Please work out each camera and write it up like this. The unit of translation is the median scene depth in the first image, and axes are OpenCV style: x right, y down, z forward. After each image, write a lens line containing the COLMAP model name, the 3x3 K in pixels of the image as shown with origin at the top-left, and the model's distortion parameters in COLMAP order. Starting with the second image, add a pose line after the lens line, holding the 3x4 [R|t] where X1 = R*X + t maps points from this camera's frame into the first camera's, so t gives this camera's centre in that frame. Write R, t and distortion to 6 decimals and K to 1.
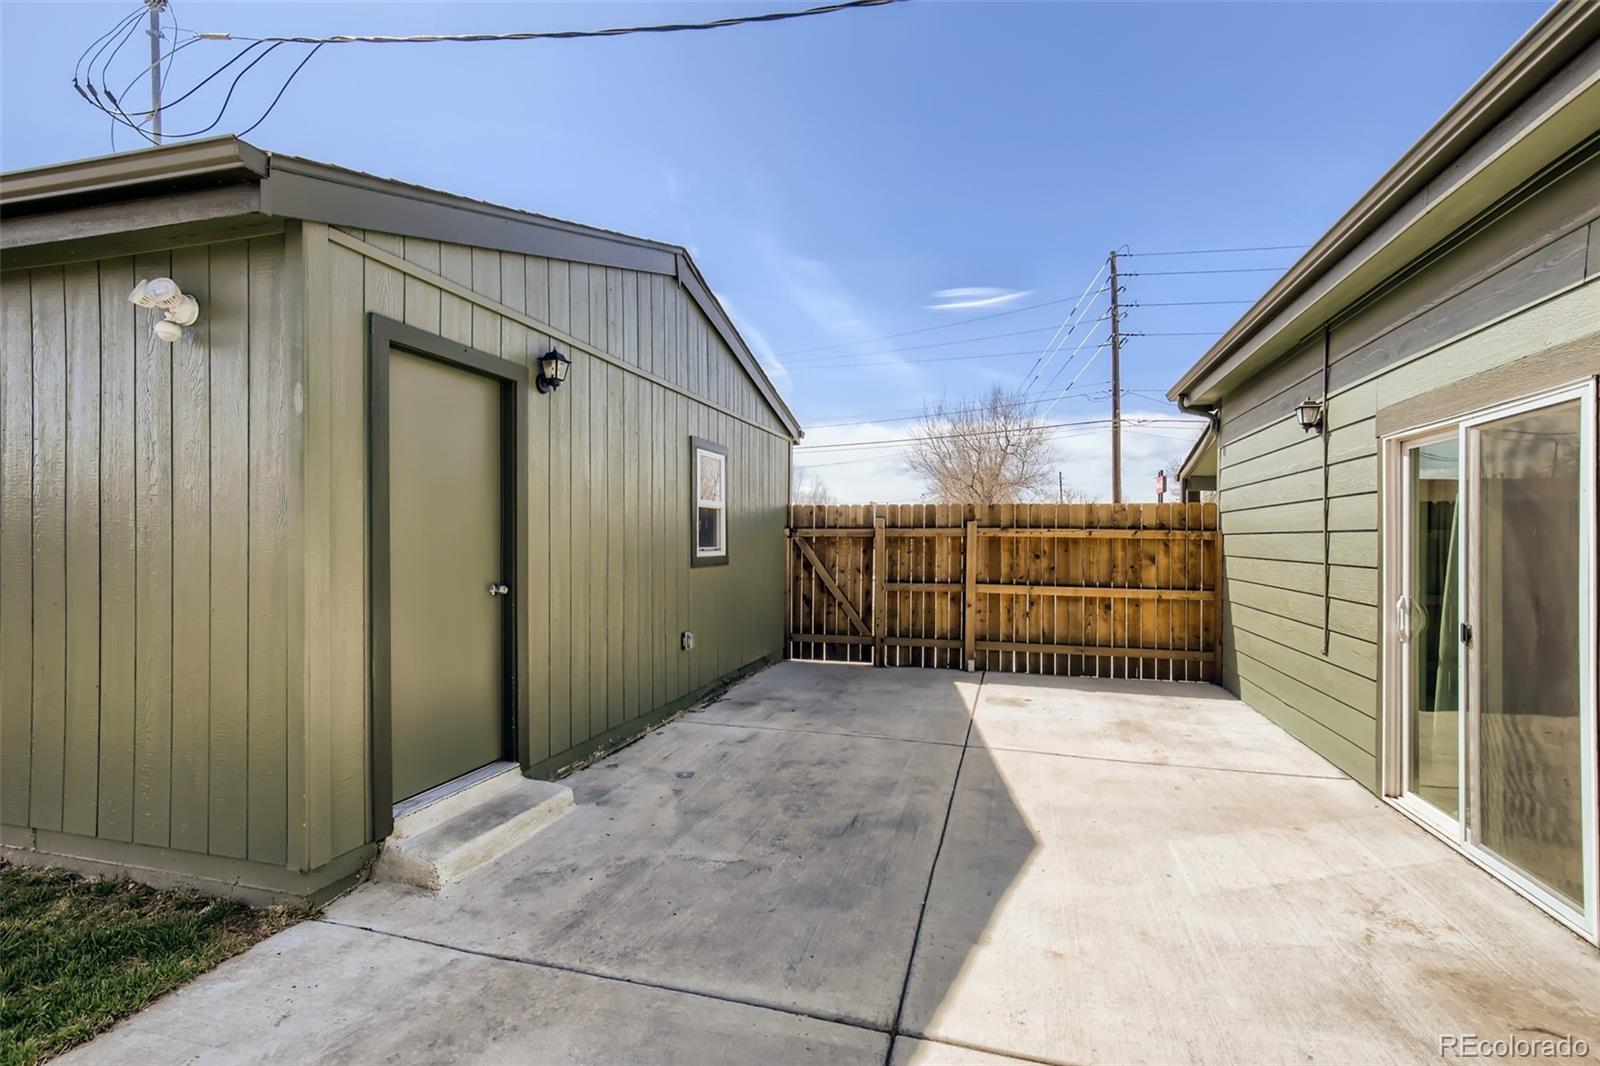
lens RADIAL K [[743.5, 0, 799.8], [0, 743.5, 534.0], [0, 0, 1]] dist [-0.001264, 0.001564]
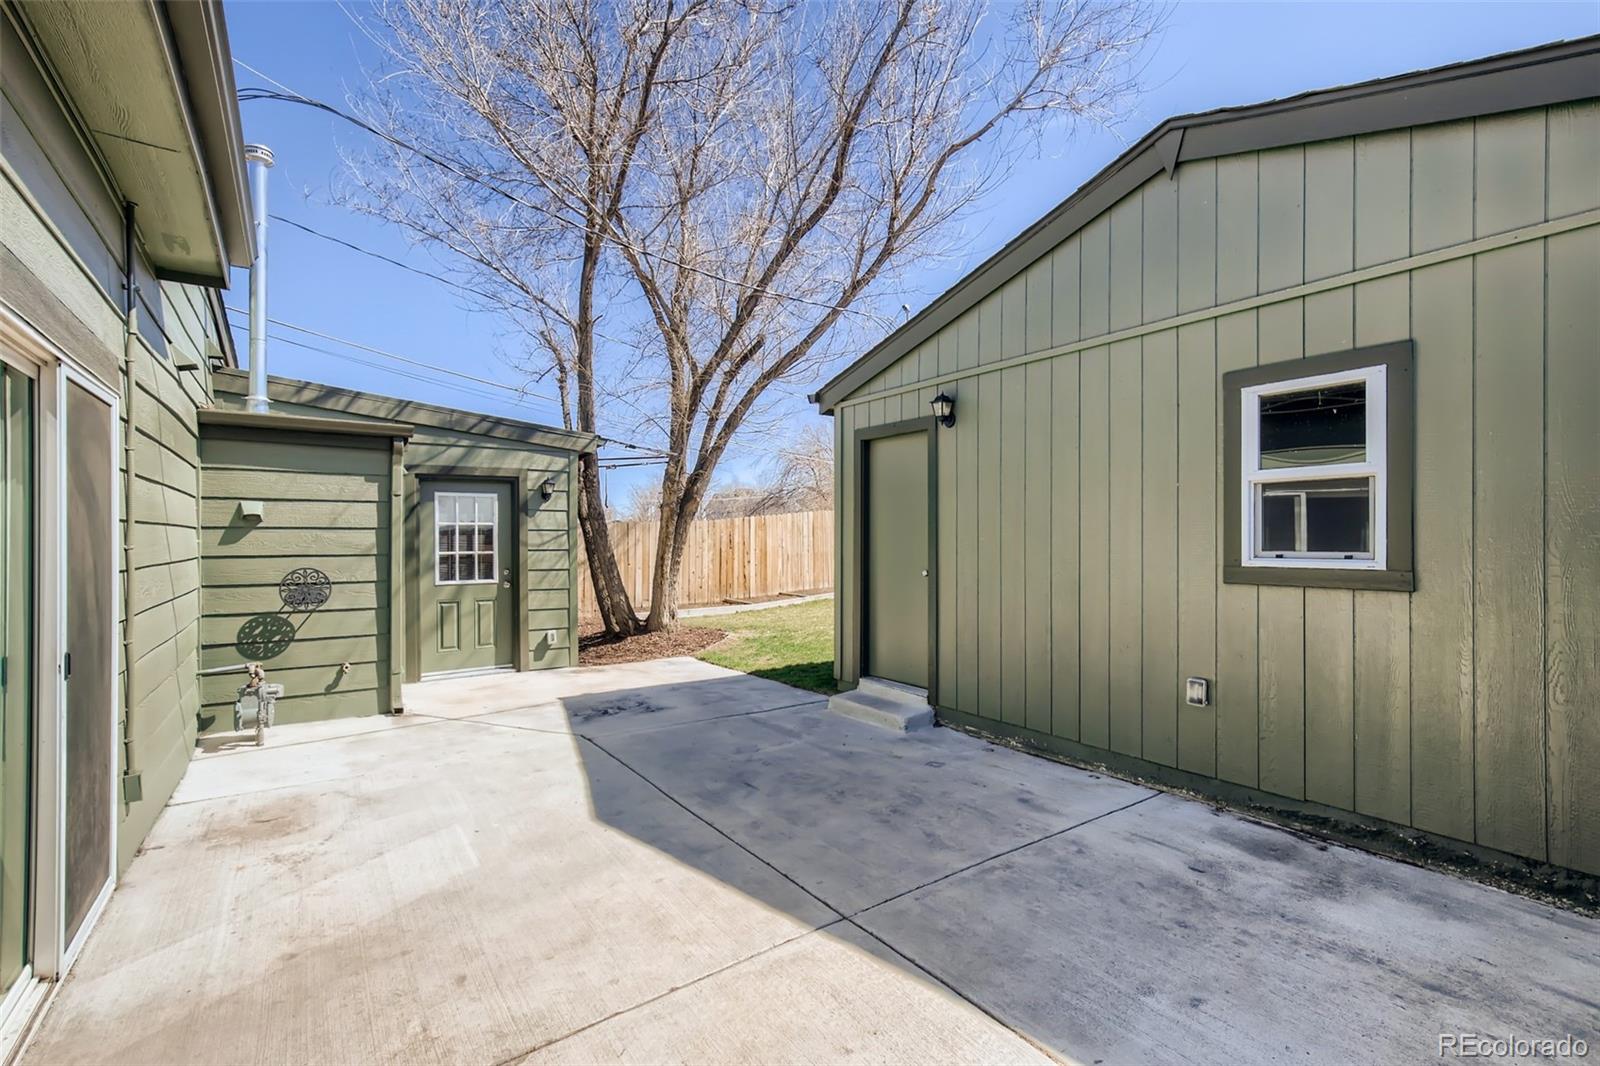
lens RADIAL K [[686.9, 0, 791.0], [0, 686.9, 537.3], [0, 0, 1]] dist [0.017302, 0.000314]
pose [[-0.631372, -0.001314, -0.775479, 0.804478], [0.009088, 0.999917, -0.009094, 0.014458], [0.775427, -0.012789, -0.631308, 1.622777]]
